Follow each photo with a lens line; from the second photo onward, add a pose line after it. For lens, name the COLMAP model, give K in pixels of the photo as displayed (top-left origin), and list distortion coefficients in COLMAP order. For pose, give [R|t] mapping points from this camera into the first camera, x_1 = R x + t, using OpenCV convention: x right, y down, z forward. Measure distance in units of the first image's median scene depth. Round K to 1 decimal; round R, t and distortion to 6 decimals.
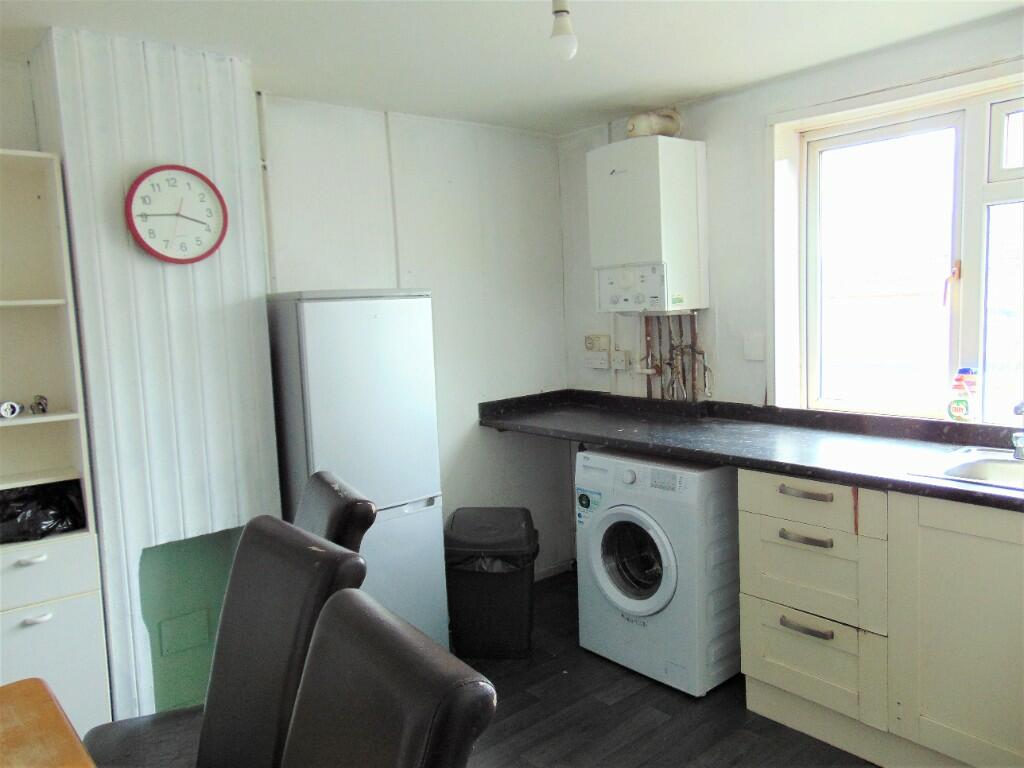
lens RADIAL K [[772.4, 0, 512.0], [0, 772.4, 384.0], [0, 0, 1]] dist [-0.023146, 0.071497]
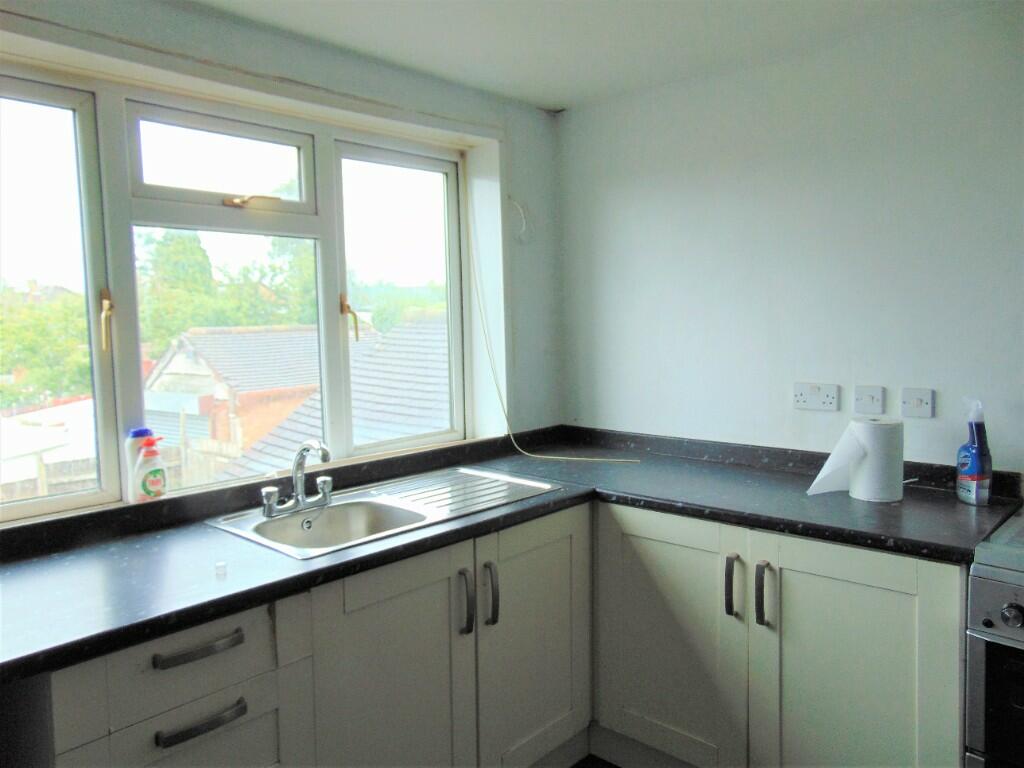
lens RADIAL K [[772.4, 0, 512.0], [0, 772.4, 384.0], [0, 0, 1]] dist [-0.023146, 0.071497]
pose [[-0.122314, -0.046415, 0.991406, -0.233386], [0.127533, 0.989890, 0.062078, -0.068664], [-0.984263, 0.134030, -0.115158, 0.741962]]
